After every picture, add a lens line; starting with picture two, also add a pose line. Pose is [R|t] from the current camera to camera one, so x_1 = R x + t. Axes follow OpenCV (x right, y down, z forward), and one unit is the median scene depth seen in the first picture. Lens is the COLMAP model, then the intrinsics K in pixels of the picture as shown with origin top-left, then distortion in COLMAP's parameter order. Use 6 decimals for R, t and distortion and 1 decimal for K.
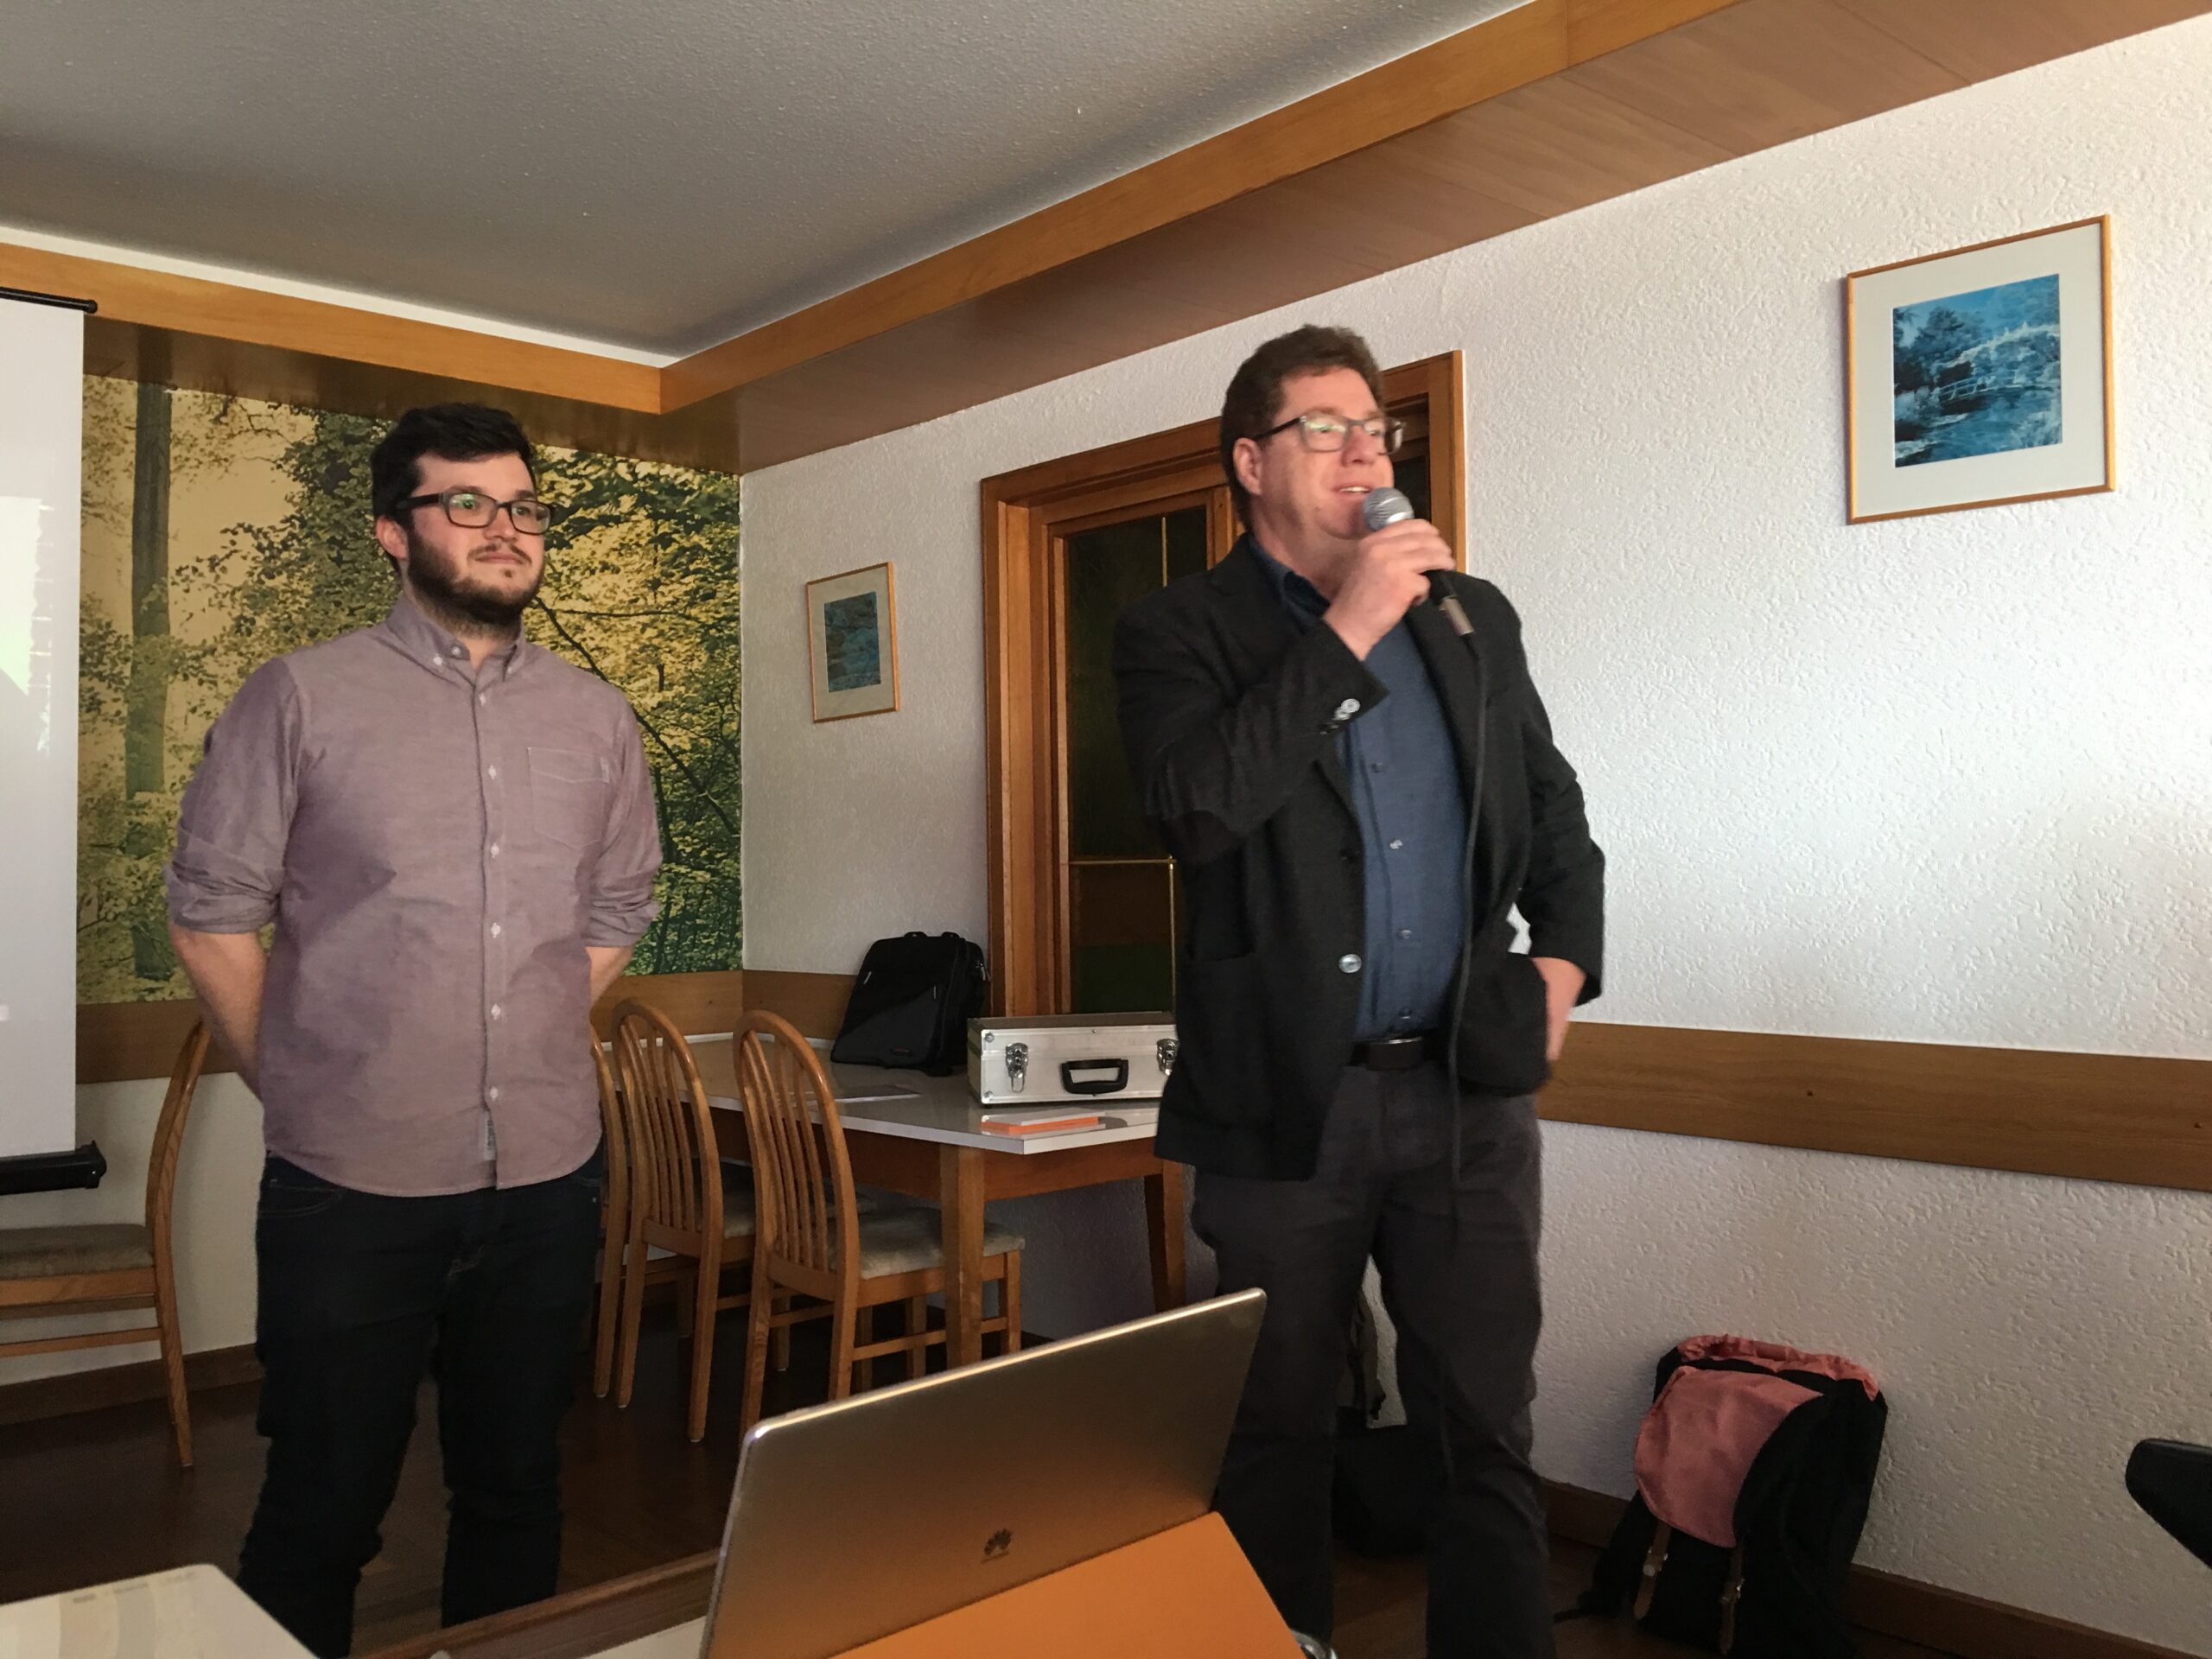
lens RADIAL K [[1814.1, 0, 1106.0], [0, 1814.1, 829.5], [0, 0, 1]] dist [0.075295, -0.123560]
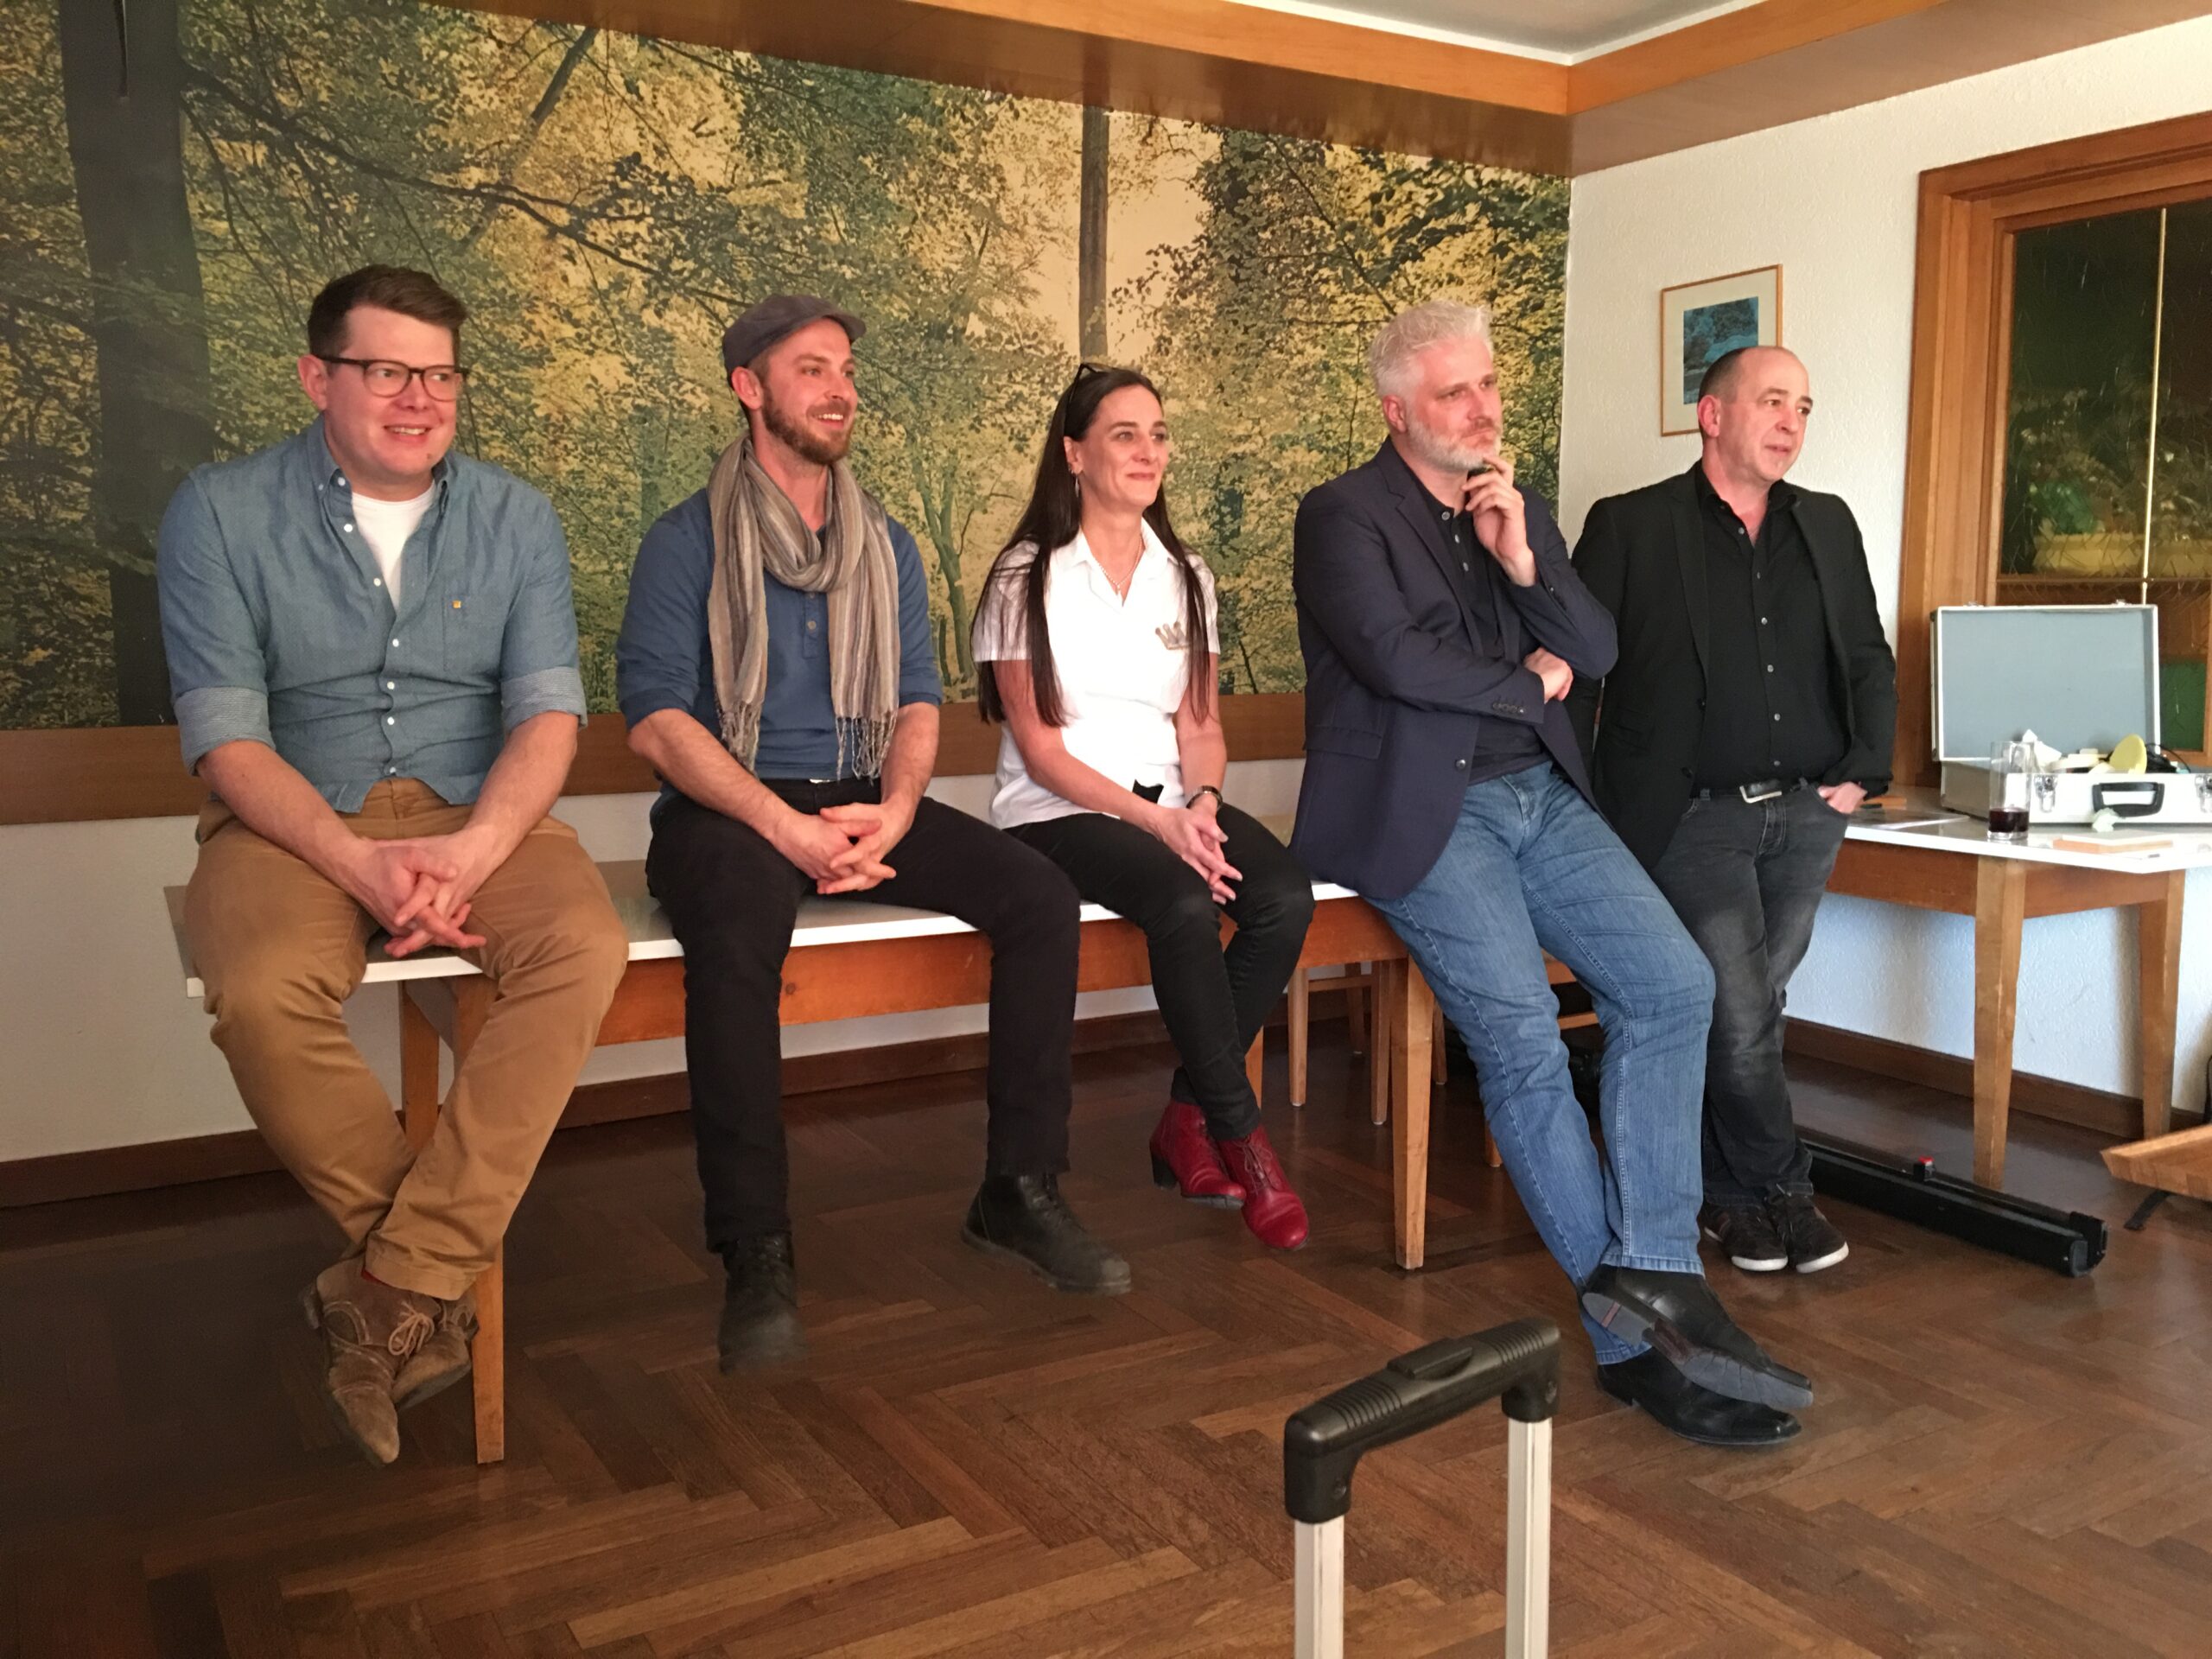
lens RADIAL K [[1814.1, 0, 1106.0], [0, 1814.1, 829.5], [0, 0, 1]] dist [0.075295, -0.123560]
pose [[0.977130, 0.042371, -0.208379, -0.258520], [-0.010612, 0.988443, 0.151223, 0.005956], [0.212378, -0.145554, 0.966287, -0.060993]]
